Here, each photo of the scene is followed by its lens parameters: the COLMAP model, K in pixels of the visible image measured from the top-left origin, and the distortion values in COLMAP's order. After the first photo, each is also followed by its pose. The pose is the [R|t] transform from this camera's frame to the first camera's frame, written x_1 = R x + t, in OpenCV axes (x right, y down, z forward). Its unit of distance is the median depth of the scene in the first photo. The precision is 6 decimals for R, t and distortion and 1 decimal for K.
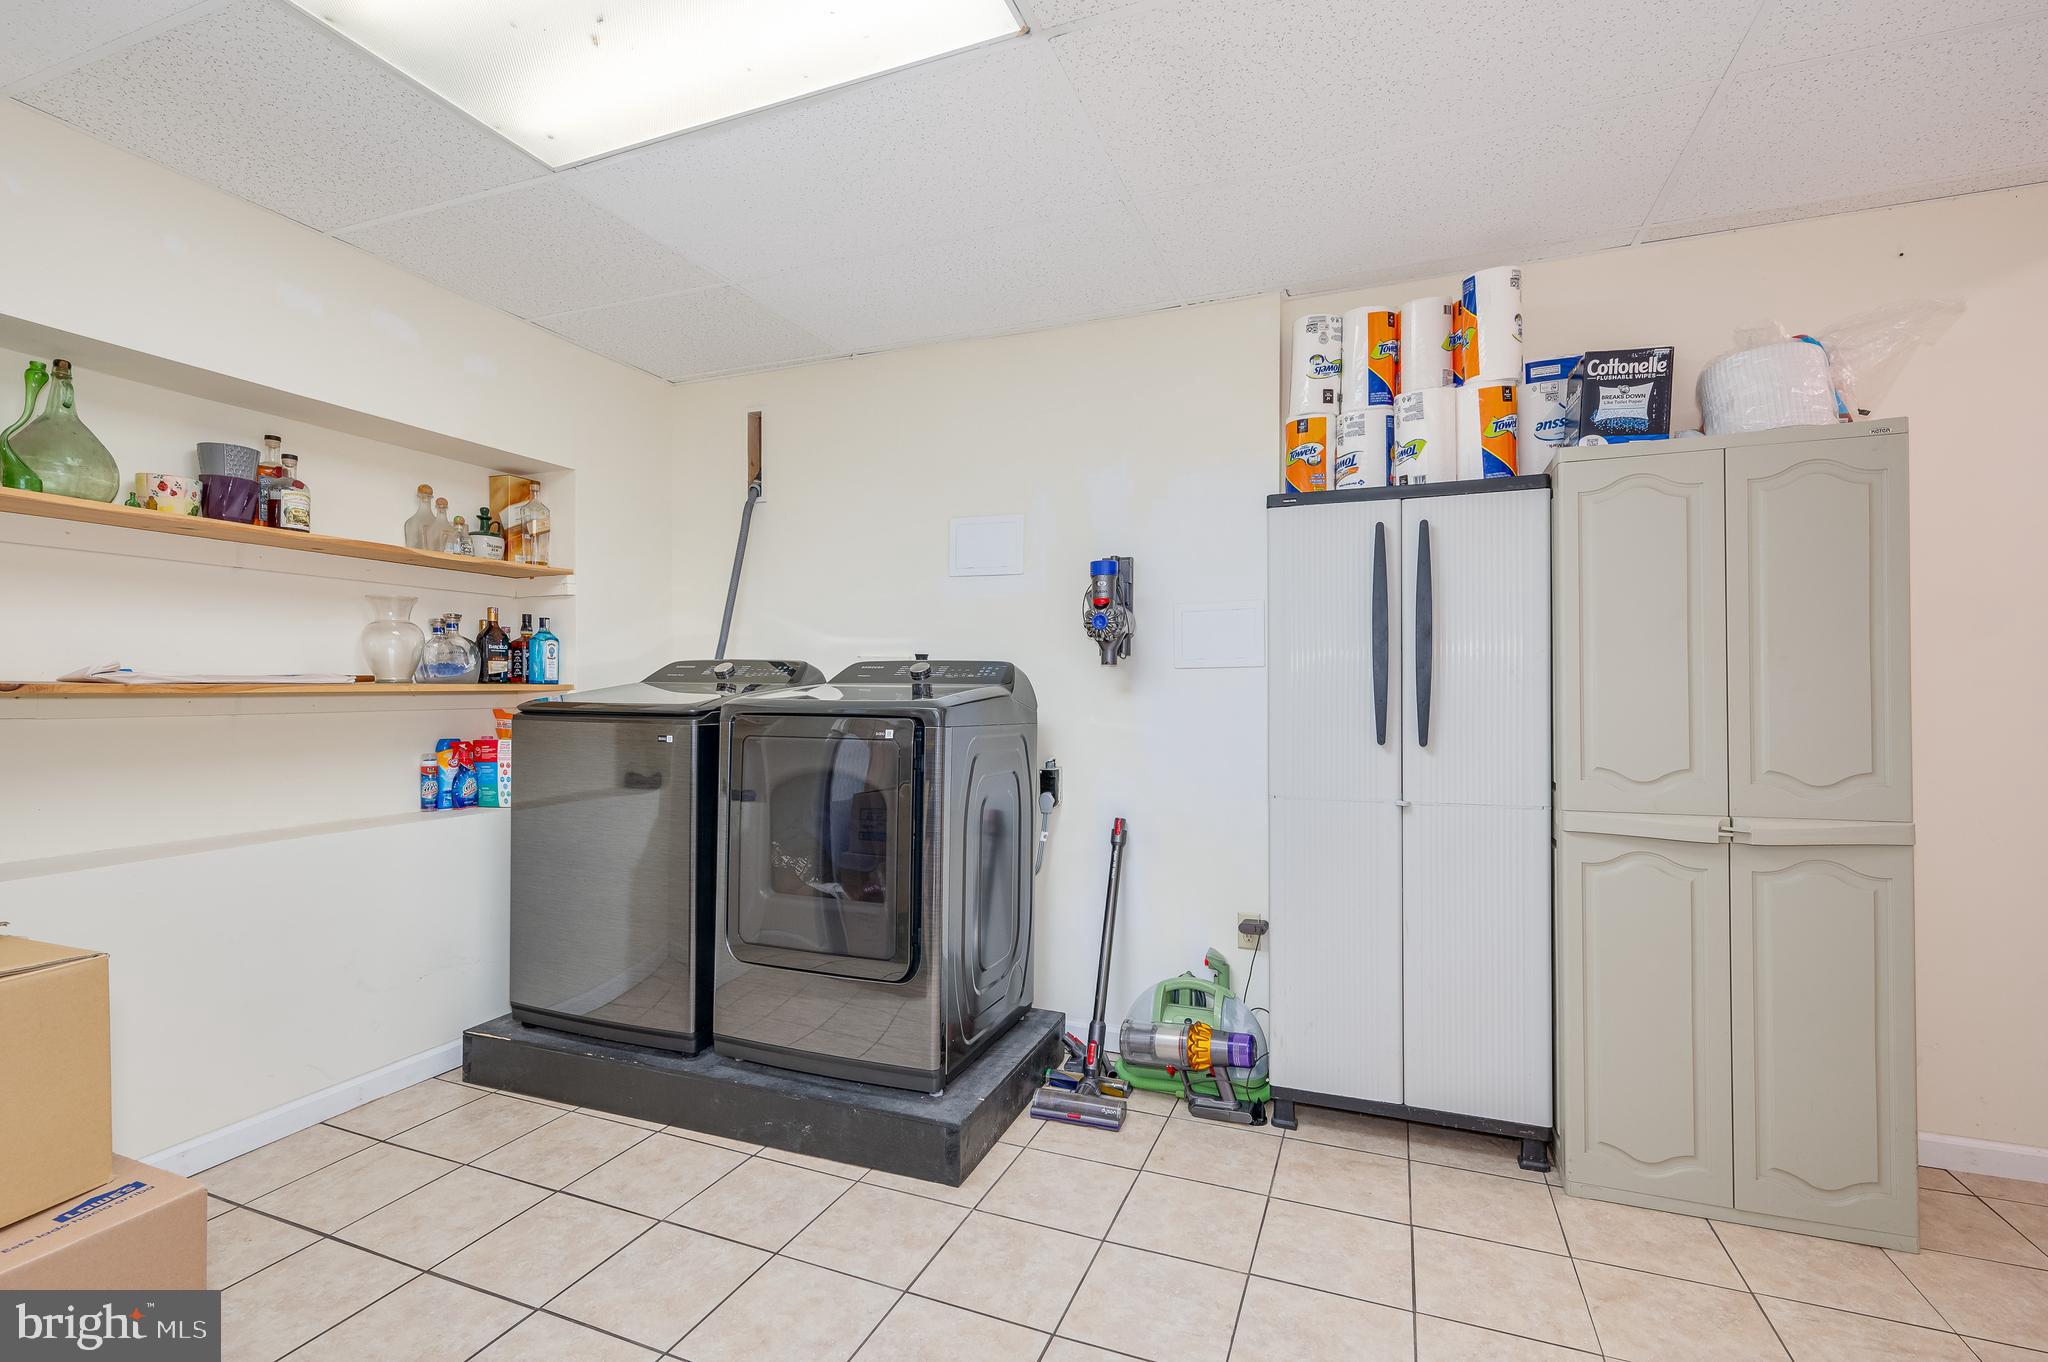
lens RADIAL K [[901.3, 0, 1045.8], [0, 901.3, 687.2], [0, 0, 1]] dist [-0.002894, -0.000931]
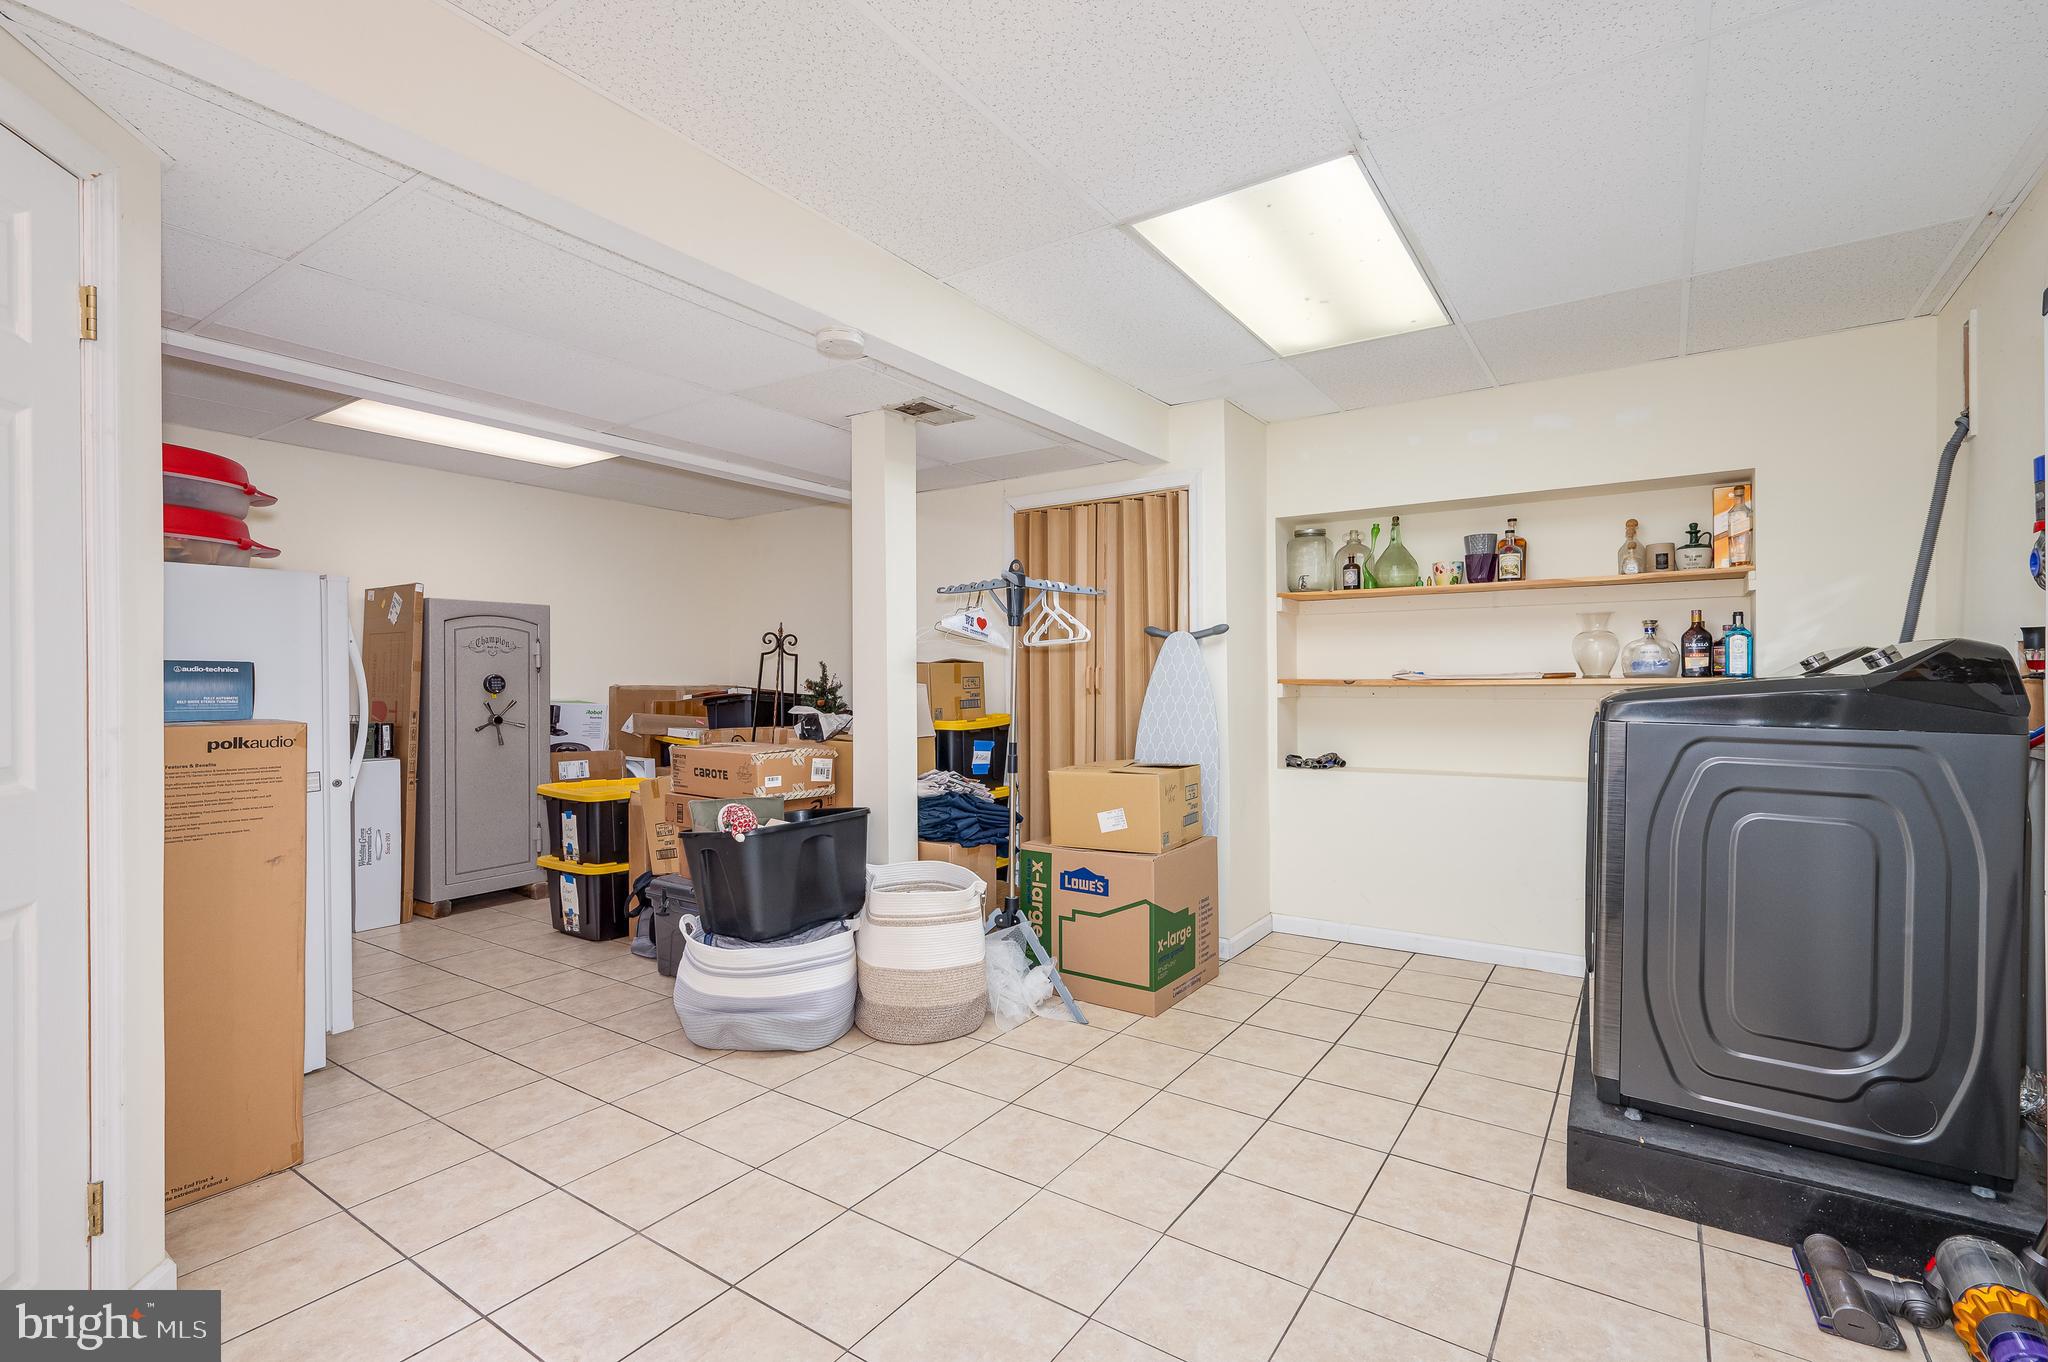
lens RADIAL K [[901.3, 0, 1045.8], [0, 901.3, 687.2], [0, 0, 1]] dist [-0.002894, -0.000931]
pose [[-0.206124, 0.006229, -0.978506, 0.813491], [0.005735, 0.999970, 0.005157, -0.003406], [0.978509, -0.004549, -0.206154, 0.533415]]
